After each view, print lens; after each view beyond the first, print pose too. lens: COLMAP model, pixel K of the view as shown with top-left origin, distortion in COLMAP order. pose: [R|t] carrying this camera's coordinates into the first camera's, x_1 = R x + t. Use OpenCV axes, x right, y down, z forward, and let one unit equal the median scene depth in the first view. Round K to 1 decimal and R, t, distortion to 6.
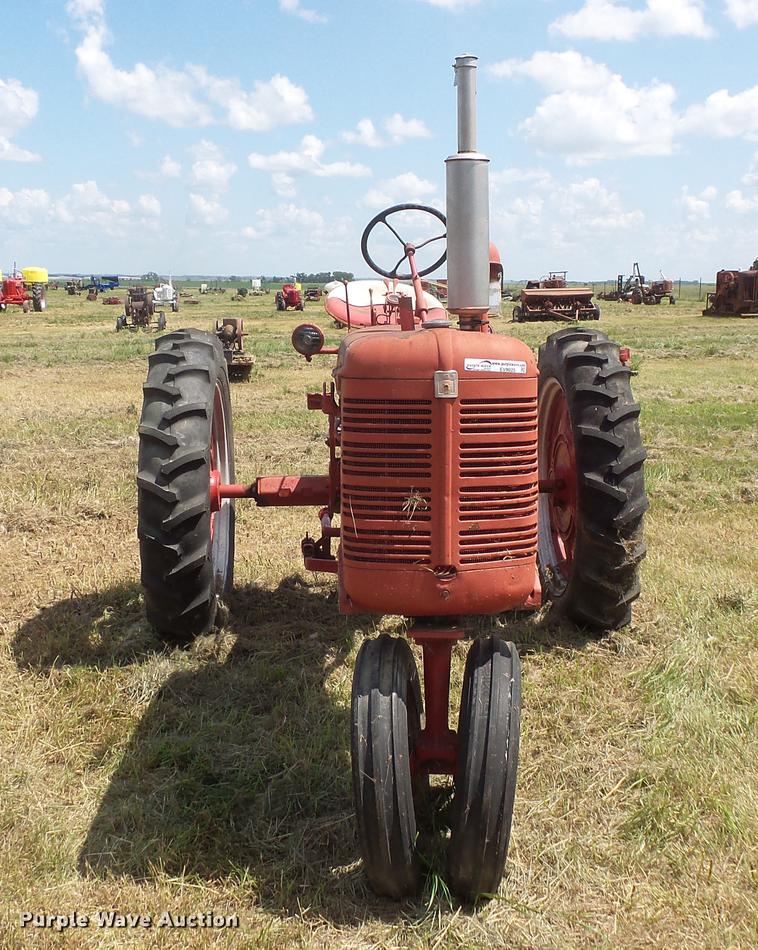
lens RADIAL K [[1045.7, 0, 380.4], [0, 1045.7, 429.5], [0, 0, 1]] dist [0.008439, -0.017940]
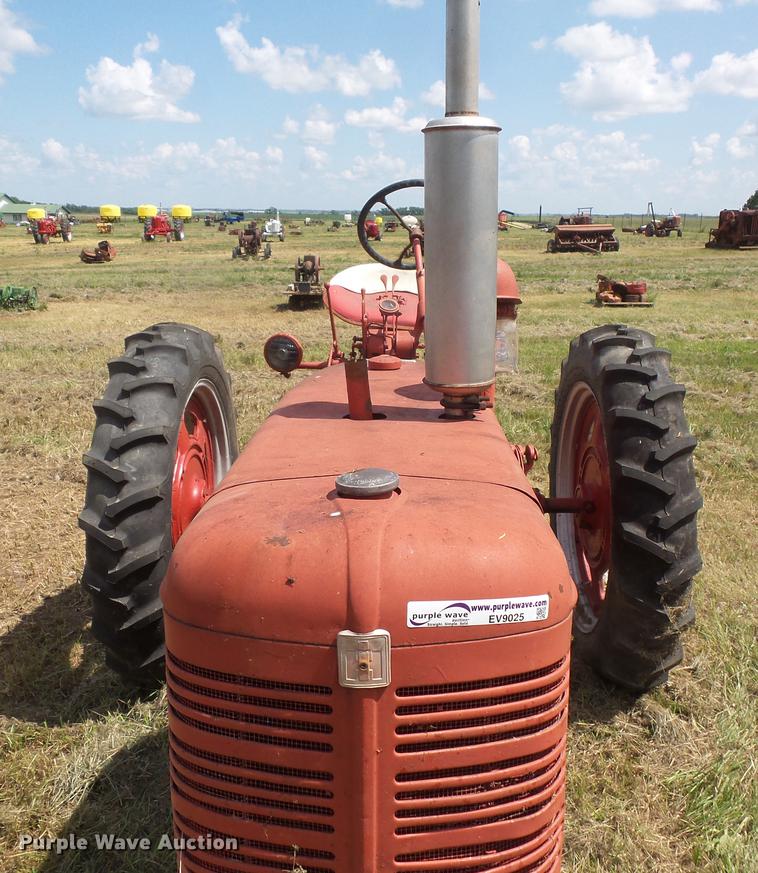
lens RADIAL K [[769.3, 0, 376.5], [0, 769.3, 415.4], [0, 0, 1]] dist [0.000093, 0.015834]
pose [[0.996052, 0.022304, -0.085919, 0.031642], [-0.012099, 0.992998, 0.117512, -0.062274], [0.087938, -0.116009, 0.989348, 0.232076]]
